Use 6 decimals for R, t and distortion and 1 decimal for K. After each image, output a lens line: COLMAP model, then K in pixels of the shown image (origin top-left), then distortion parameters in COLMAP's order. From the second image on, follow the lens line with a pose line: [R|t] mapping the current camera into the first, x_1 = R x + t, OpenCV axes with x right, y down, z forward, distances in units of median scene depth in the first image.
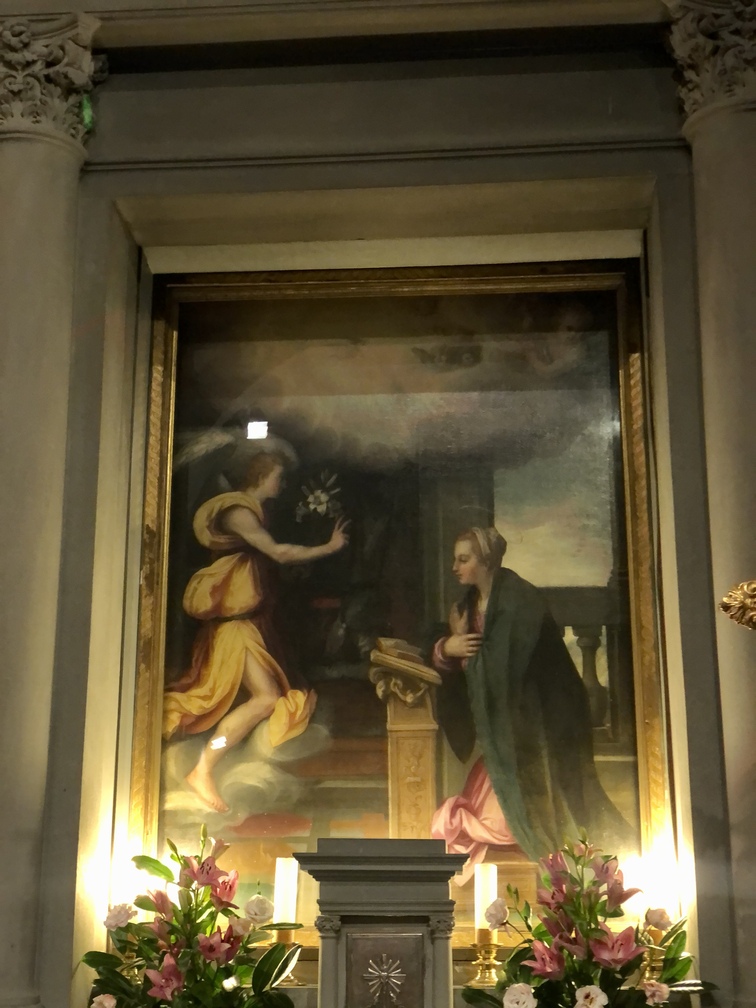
lens RADIAL K [[1516.0, 0, 378.9], [0, 1516.0, 503.5], [0, 0, 1]] dist [0.113998, 0.000000]
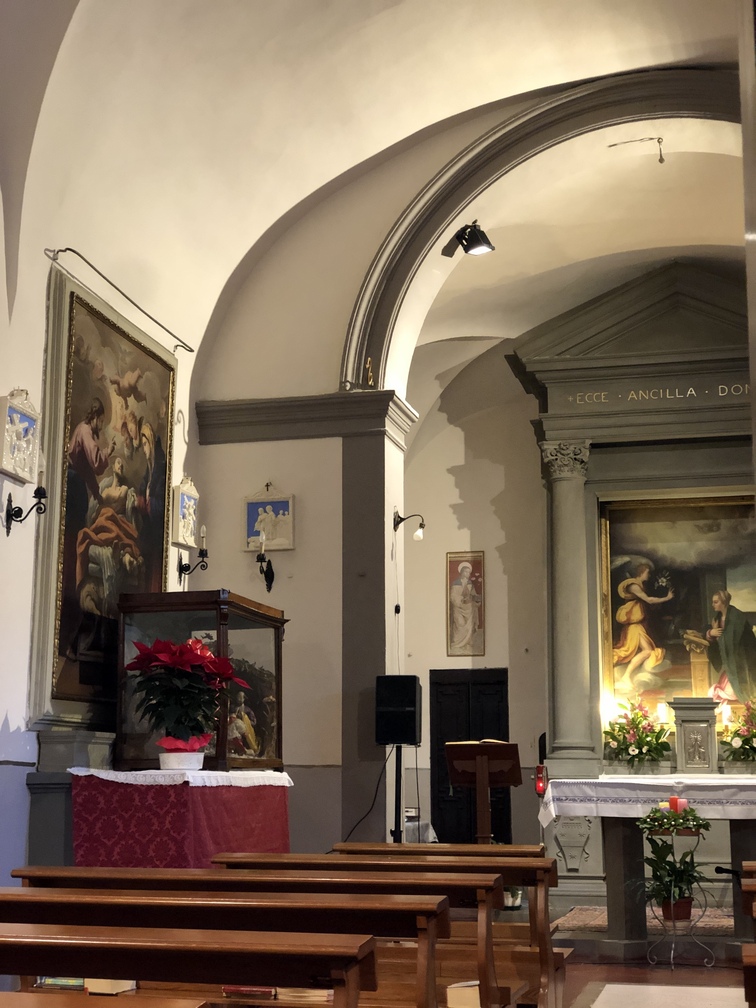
lens RADIAL K [[1516.0, 0, 377.4], [0, 1516.0, 504.3], [0, 0, 1]] dist [0.113998, 0.000000]
pose [[0.986292, -0.031374, -0.161997, -0.103518], [0.044631, 0.995886, 0.078857, -0.407114], [0.158856, -0.085006, 0.983635, -1.939102]]
